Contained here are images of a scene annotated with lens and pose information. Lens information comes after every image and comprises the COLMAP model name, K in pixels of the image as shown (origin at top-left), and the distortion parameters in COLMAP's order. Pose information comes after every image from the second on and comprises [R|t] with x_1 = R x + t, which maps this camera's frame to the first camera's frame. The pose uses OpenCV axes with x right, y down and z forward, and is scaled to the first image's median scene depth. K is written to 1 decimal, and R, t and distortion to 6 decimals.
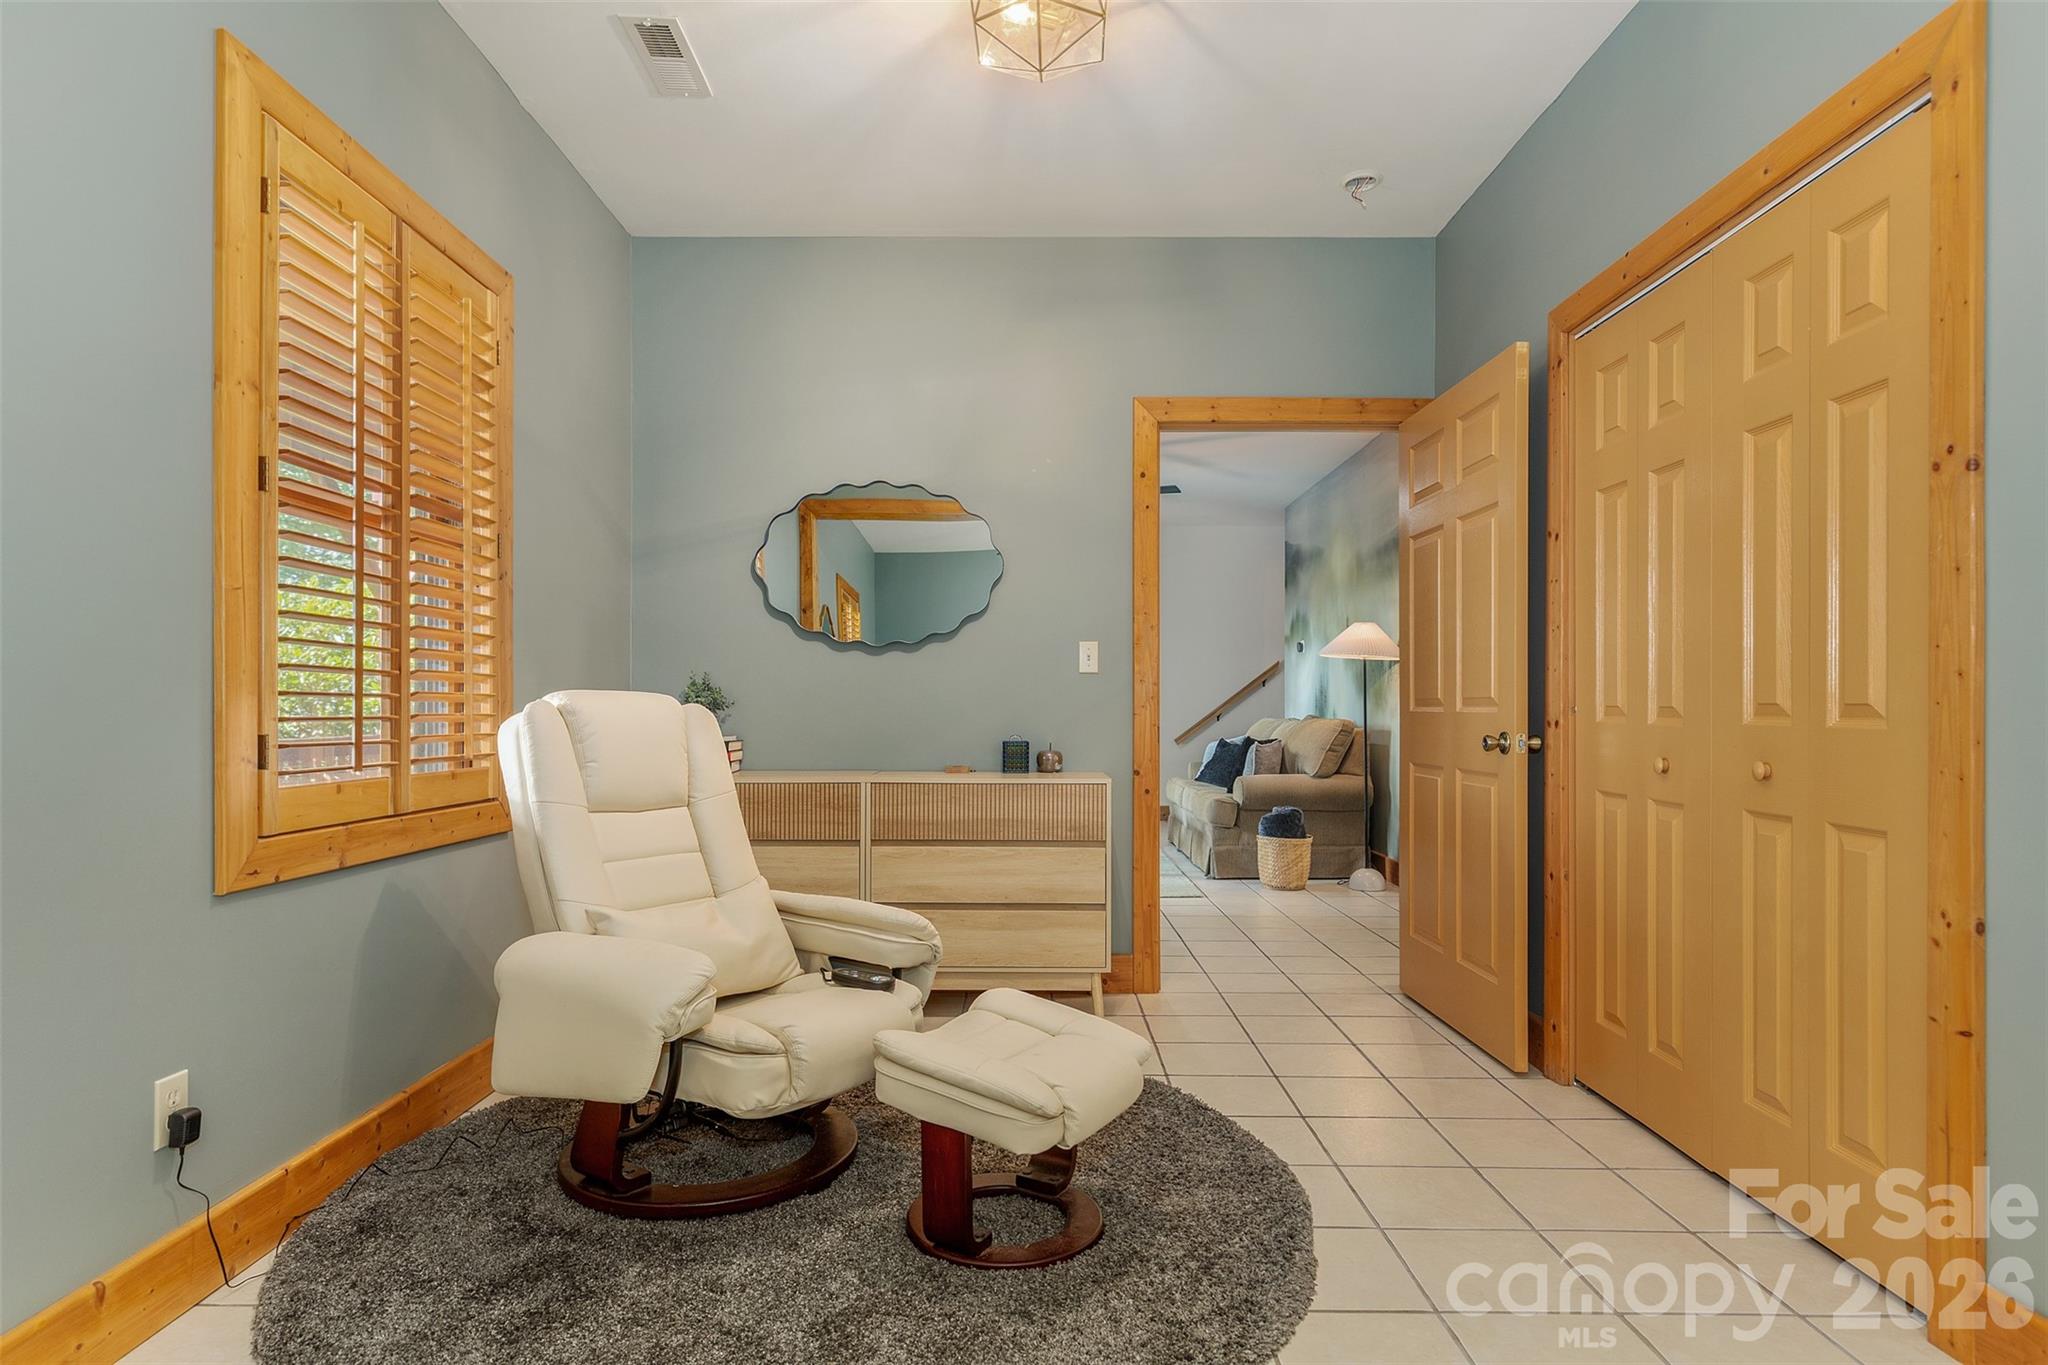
lens RADIAL K [[1071.8, 0, 1023.9], [0, 1071.8, 693.0], [0, 0, 1]] dist [0.010608, -0.004805]
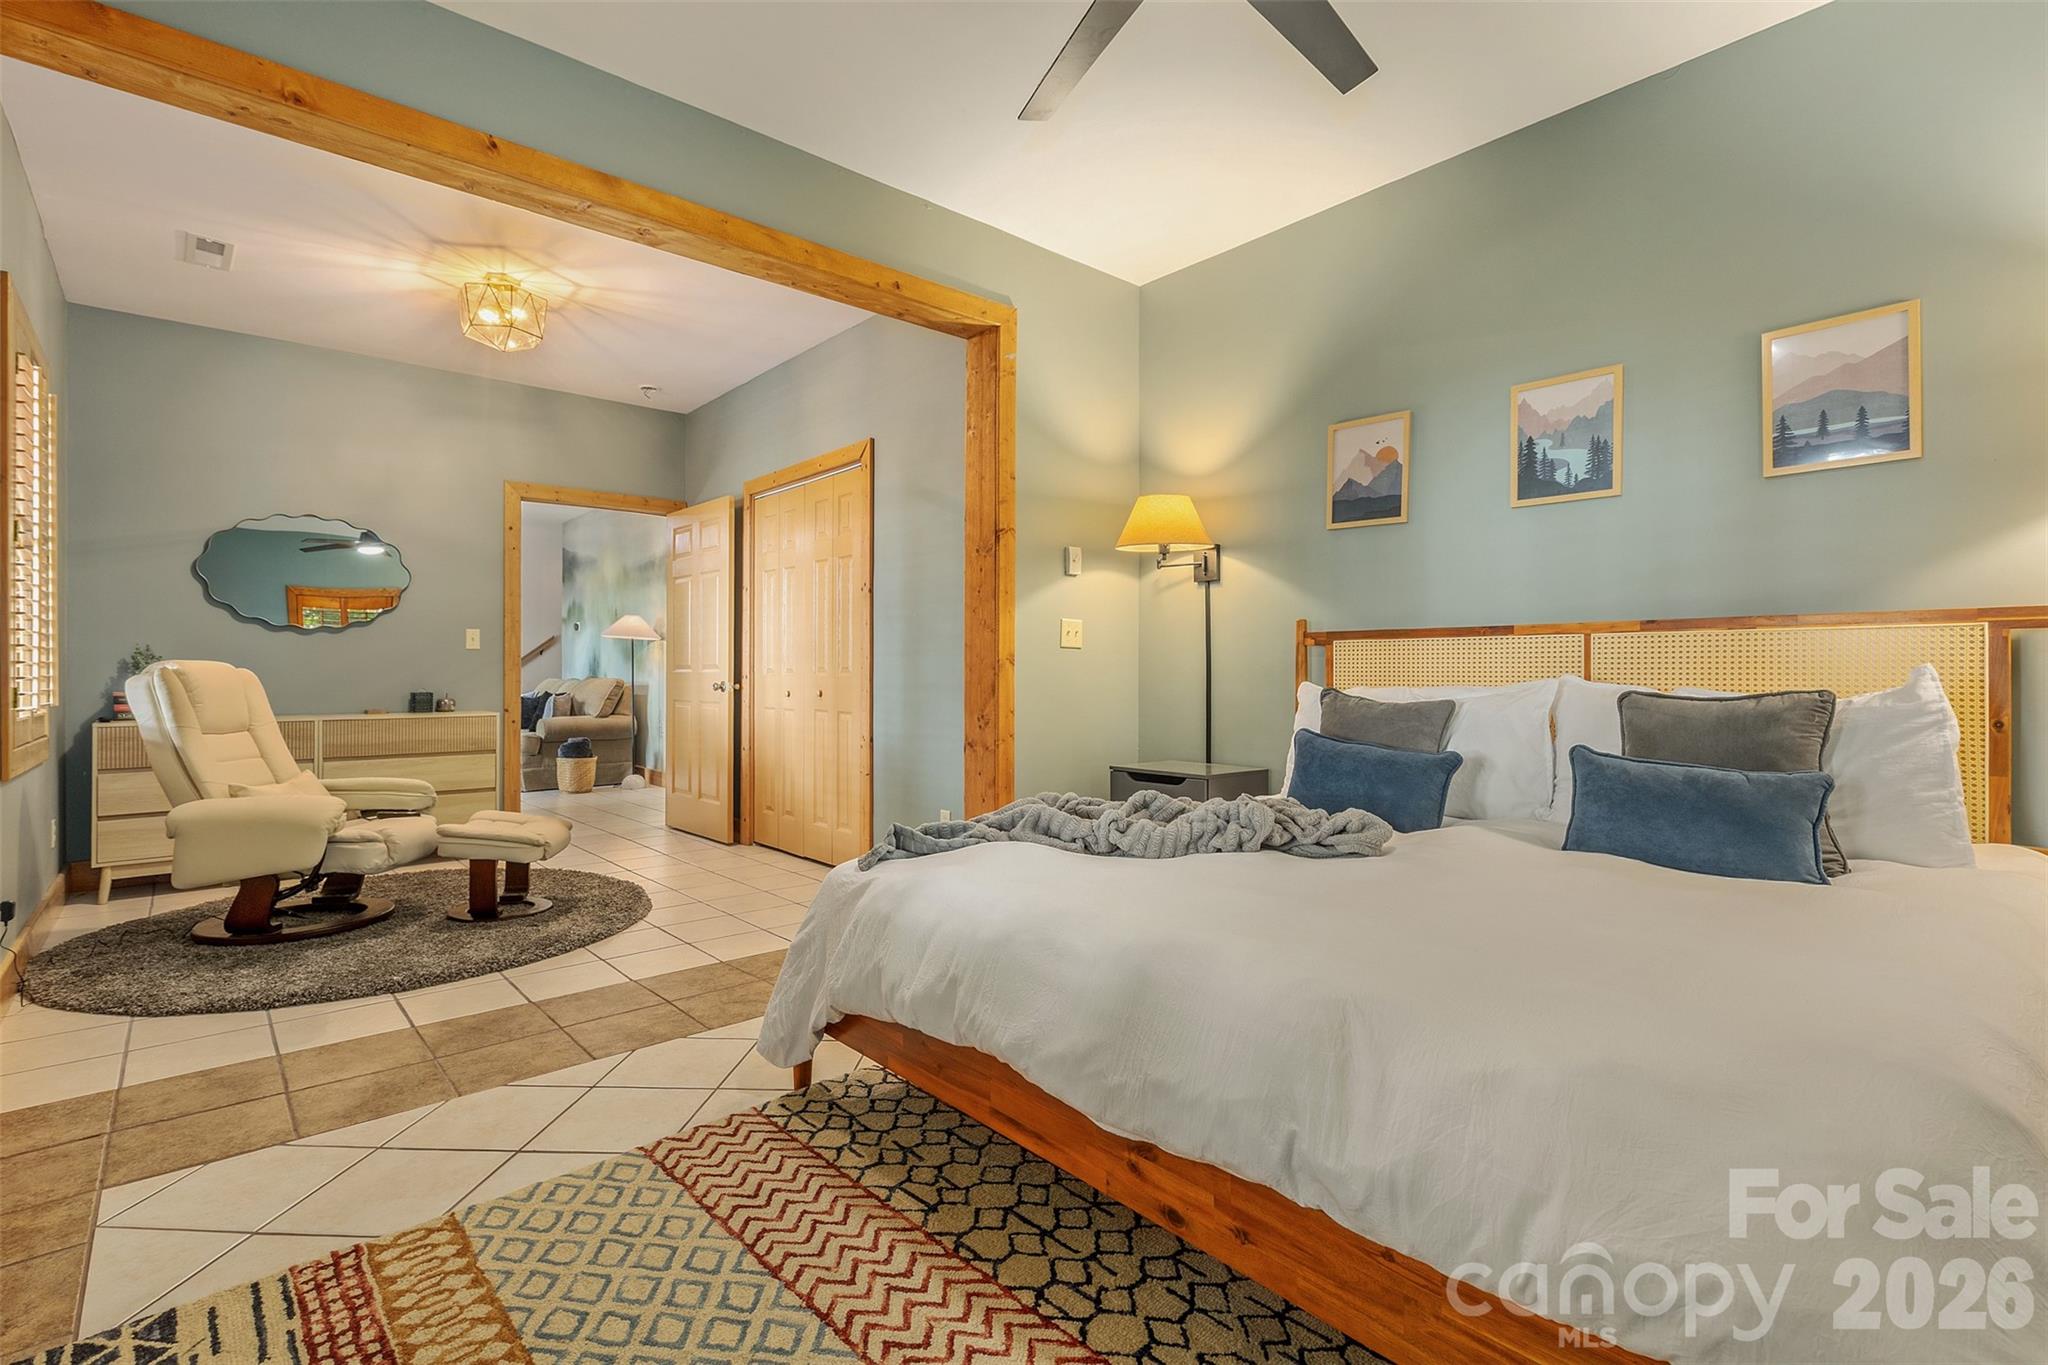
lens RADIAL K [[947.7, 0, 1027.7], [0, 947.7, 669.4], [0, 0, 1]] dist [0.003206, 0.000545]
pose [[0.738004, -0.002037, 0.674793, -0.182848], [-0.005782, 0.999940, 0.009342, -0.003821], [-0.674771, -0.010796, 0.737948, -0.387434]]
